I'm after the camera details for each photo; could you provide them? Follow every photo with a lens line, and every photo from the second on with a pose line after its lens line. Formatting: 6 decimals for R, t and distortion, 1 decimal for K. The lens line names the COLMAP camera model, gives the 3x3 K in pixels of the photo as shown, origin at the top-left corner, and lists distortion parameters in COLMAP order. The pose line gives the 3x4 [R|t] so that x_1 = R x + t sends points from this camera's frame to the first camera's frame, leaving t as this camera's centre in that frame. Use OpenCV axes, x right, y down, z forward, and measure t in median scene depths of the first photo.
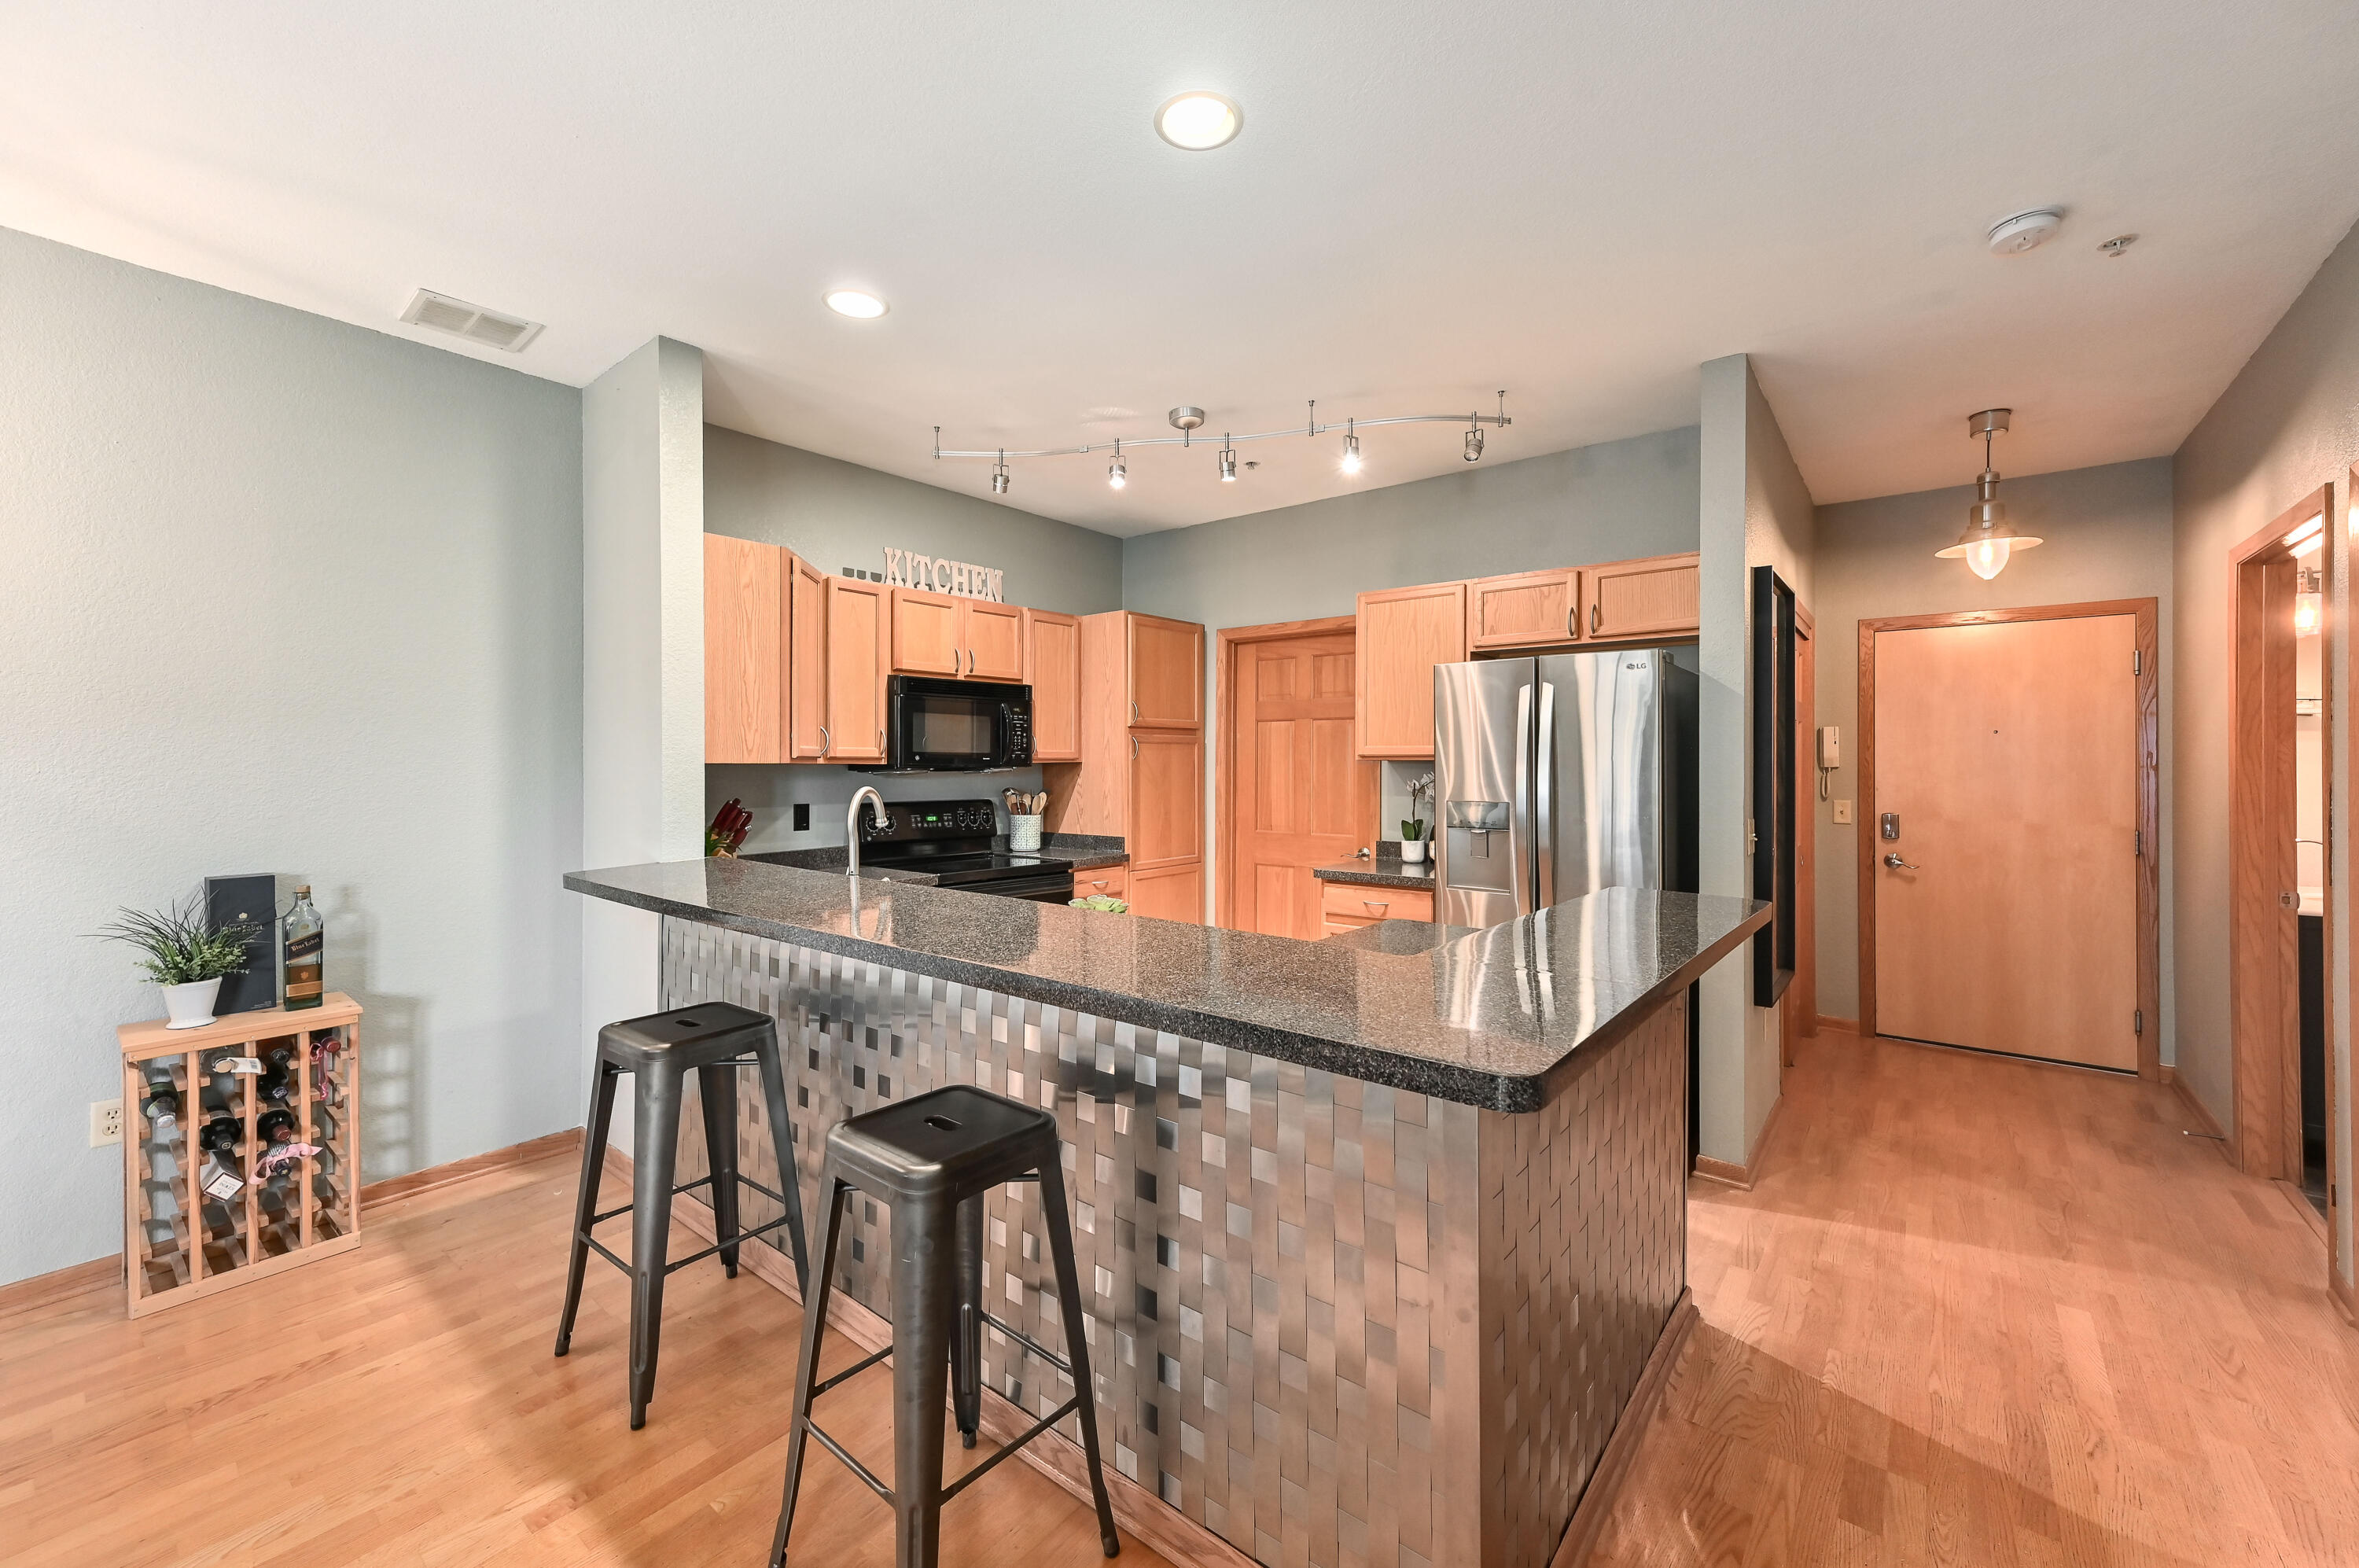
lens RADIAL K [[935.2, 0, 1174.7], [0, 935.2, 767.6], [0, 0, 1]] dist [0.007251, -0.000521]
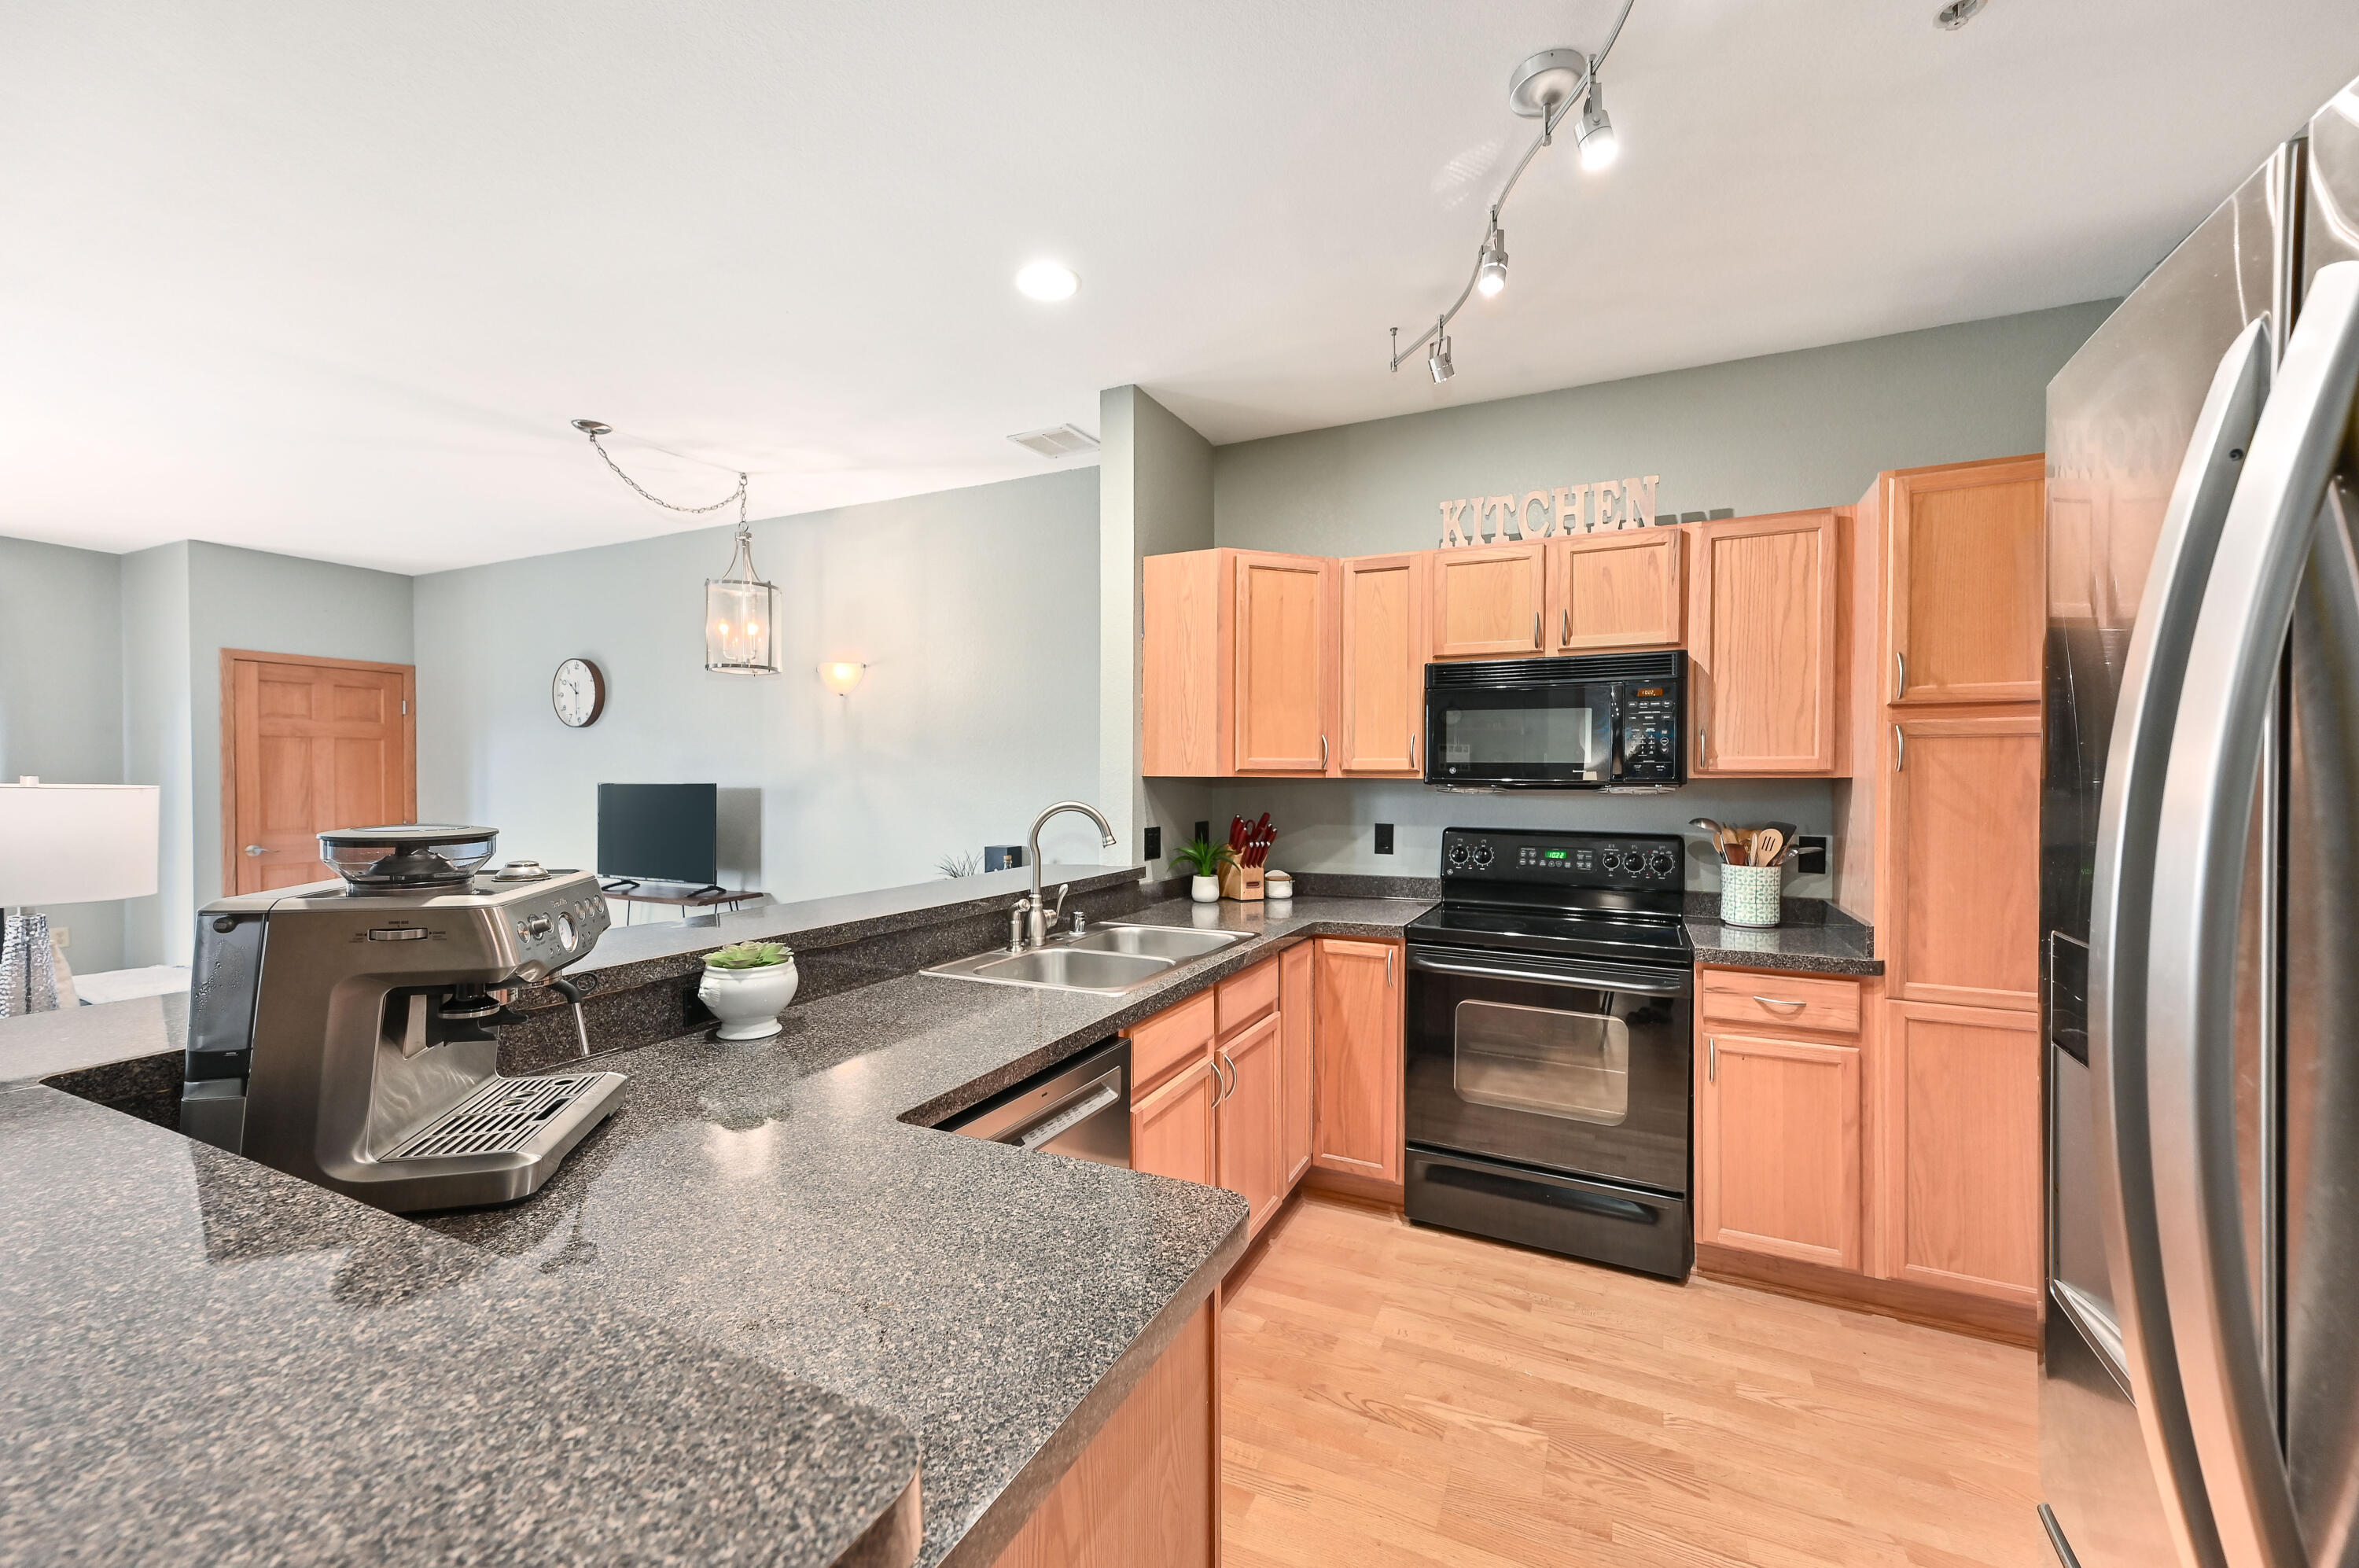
lens RADIAL K [[929.2, 0, 1179.5], [0, 929.2, 784.0], [0, 0, 1]] dist [0.007449, -0.000050]
pose [[0.238416, 0.008865, -0.971123, 0.411210], [-0.006447, 0.999951, 0.007546, -0.003551], [0.971142, 0.004462, 0.238462, 0.626157]]
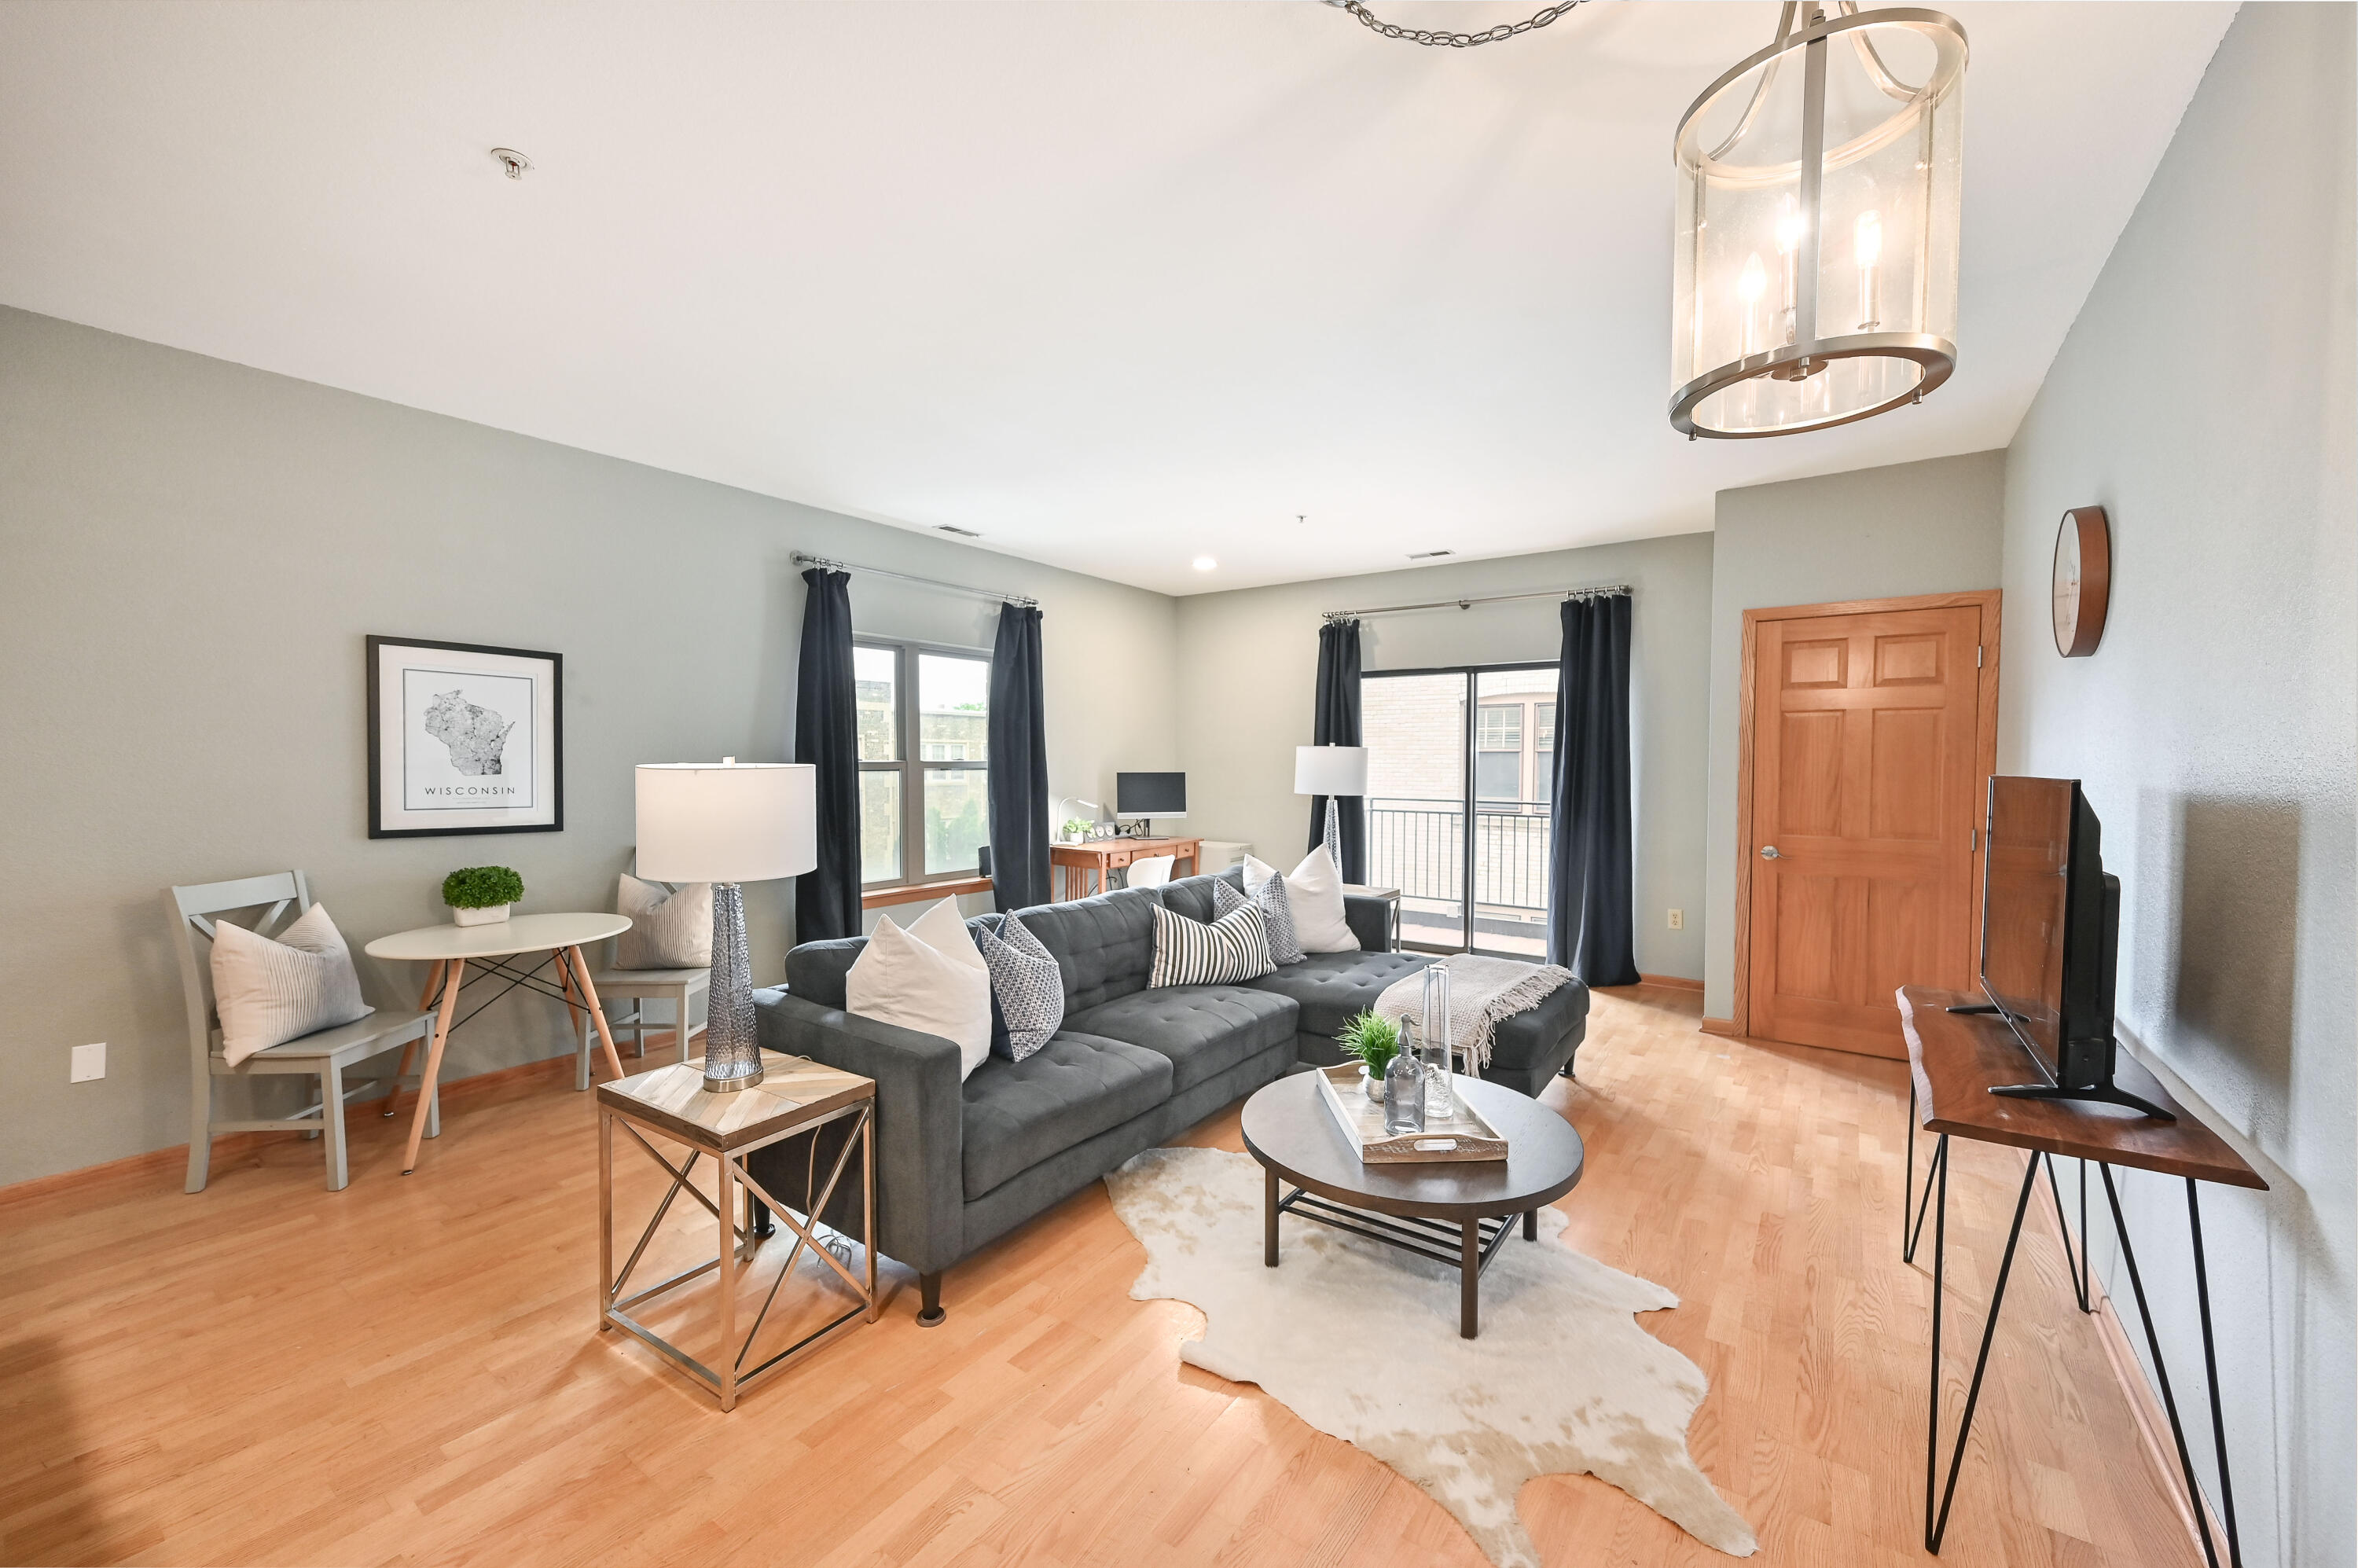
lens RADIAL K [[918.8, 0, 1179.0], [0, 918.8, 784.0], [0, 0, 1]] dist [0.008244, 0.000070]
pose [[-0.998085, 0.000650, -0.061849, -0.513985], [-0.001194, 0.999556, 0.029780, -0.000893], [0.061841, 0.029797, -0.997641, 0.696163]]
